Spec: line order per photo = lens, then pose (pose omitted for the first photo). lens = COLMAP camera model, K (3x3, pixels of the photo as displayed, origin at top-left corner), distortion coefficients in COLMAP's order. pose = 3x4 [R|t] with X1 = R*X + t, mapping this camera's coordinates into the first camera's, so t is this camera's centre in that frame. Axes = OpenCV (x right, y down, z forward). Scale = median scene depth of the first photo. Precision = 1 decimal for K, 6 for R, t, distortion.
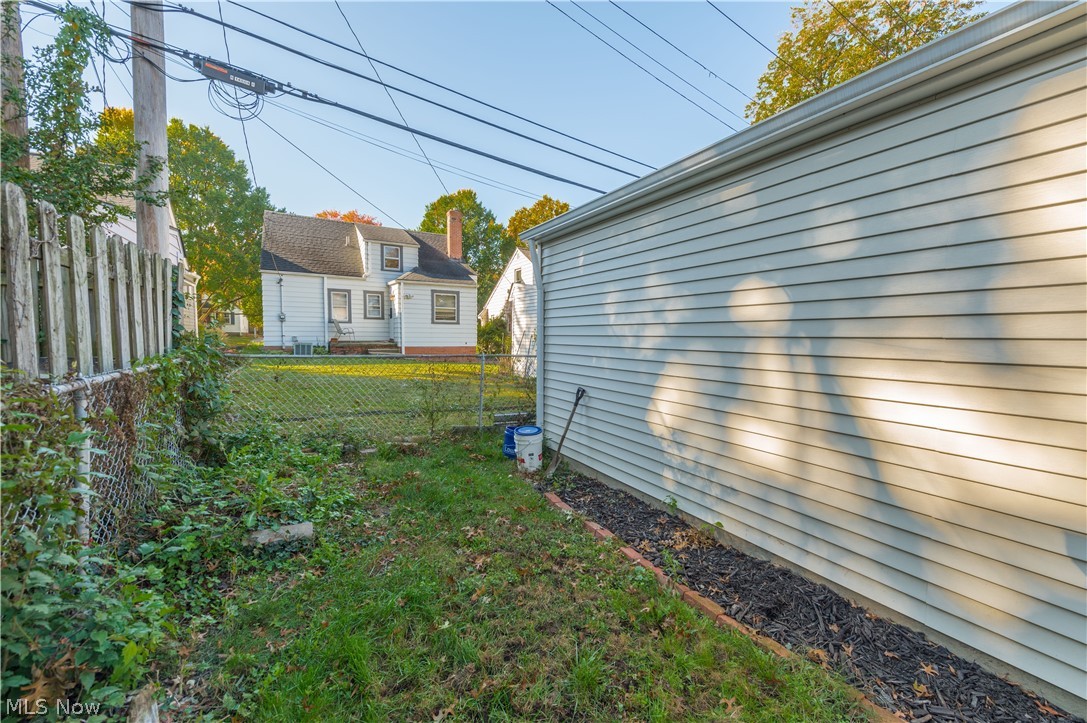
lens RADIAL K [[428.6, 0, 556.8], [0, 428.6, 363.5], [0, 0, 1]] dist [0.014336, -0.003139]
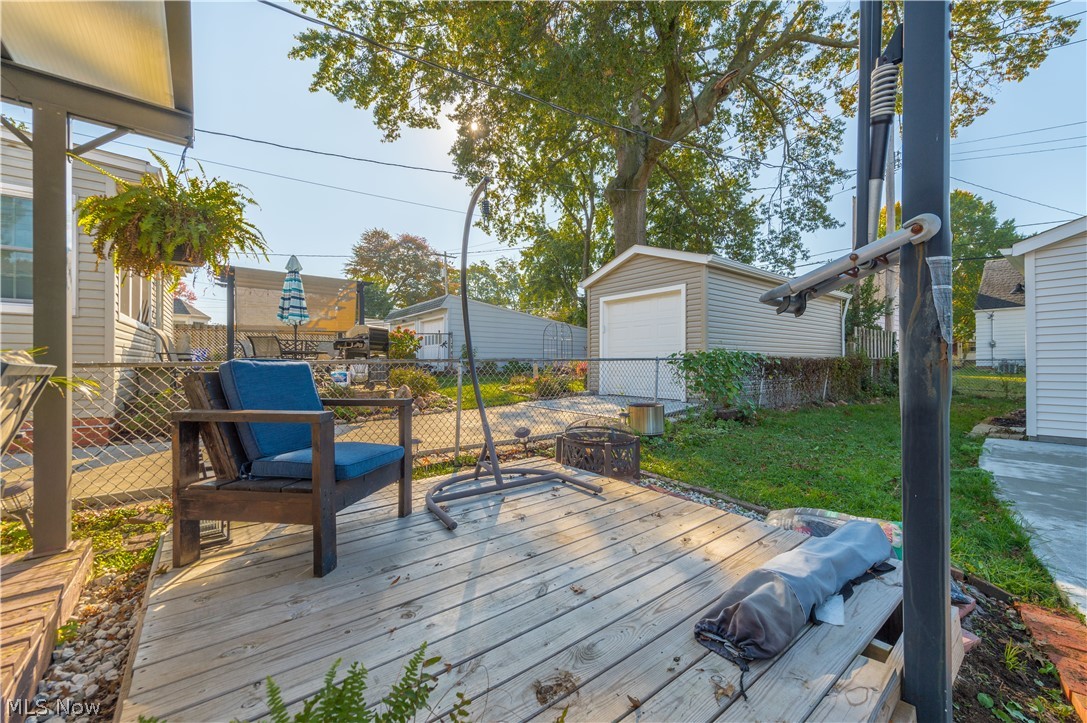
lens RADIAL K [[428.6, 0, 555.2], [0, 428.6, 361.0], [0, 0, 1]] dist [0.014336, -0.003139]
pose [[0.128417, -0.020153, -0.991515, 0.399777], [-0.056331, 0.998031, -0.027581, 0.044834], [0.990119, 0.059395, 0.127029, -0.385487]]
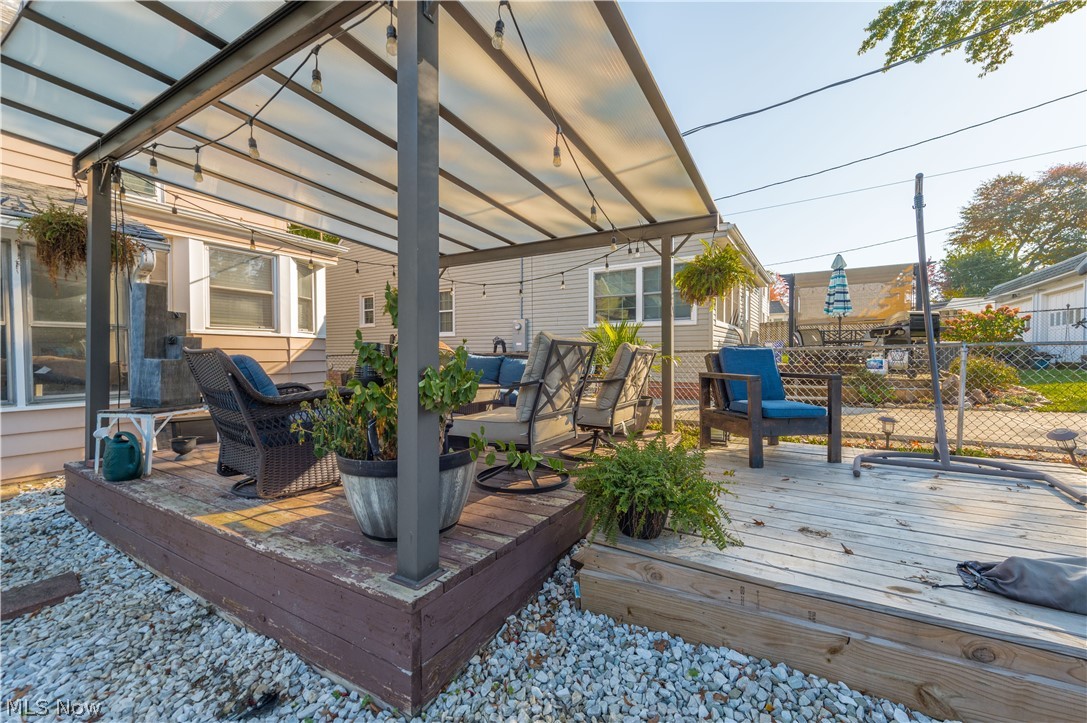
lens RADIAL K [[428.6, 0, 557.9], [0, 428.6, 358.1], [0, 0, 1]] dist [0.014336, -0.003139]
pose [[-0.879937, -0.007626, -0.475030, 0.438079], [-0.037876, 0.997815, 0.054143, 0.043659], [0.473579, 0.065634, -0.878302, -0.324089]]
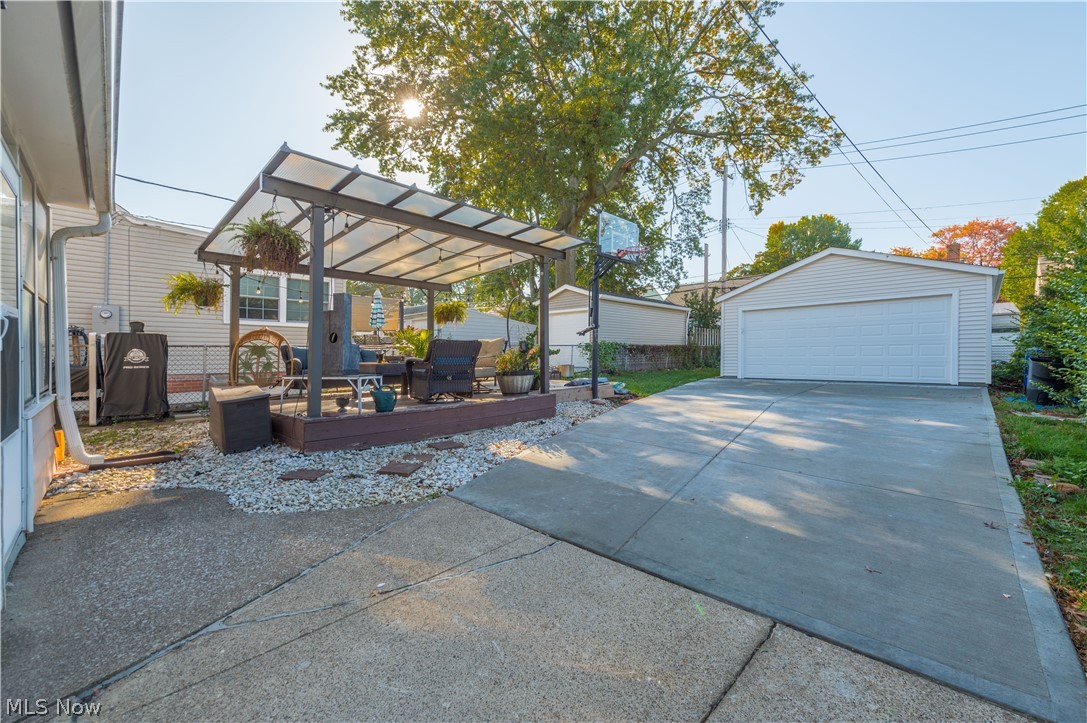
lens RADIAL K [[428.6, 0, 556.0], [0, 428.6, 360.0], [0, 0, 1]] dist [0.014336, -0.003139]
pose [[0.257587, 0.000068, -0.966255, 0.731878], [-0.048219, 0.998755, -0.012785, 0.062846], [0.965051, 0.049885, 0.257270, -0.468976]]
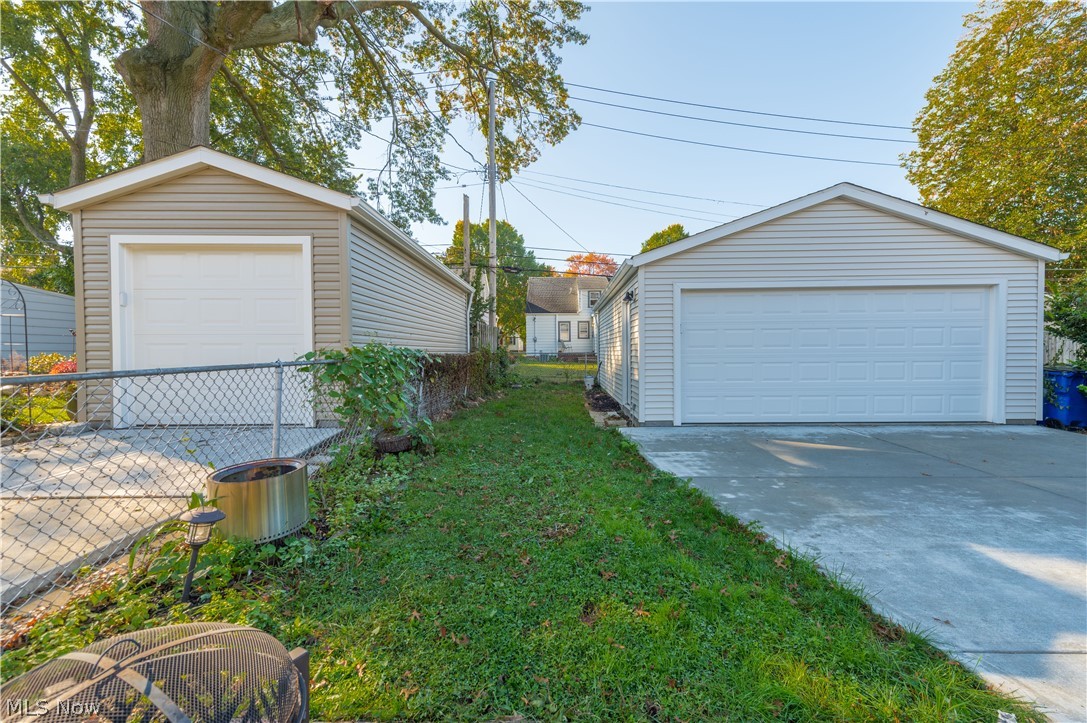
lens RADIAL K [[428.6, 0, 559.4], [0, 428.6, 363.0], [0, 0, 1]] dist [0.014336, -0.003139]
pose [[0.856897, -0.003667, -0.515475, 0.281971], [-0.014804, 0.999387, -0.031718, 0.034604], [0.515275, 0.034810, 0.856317, -0.357625]]
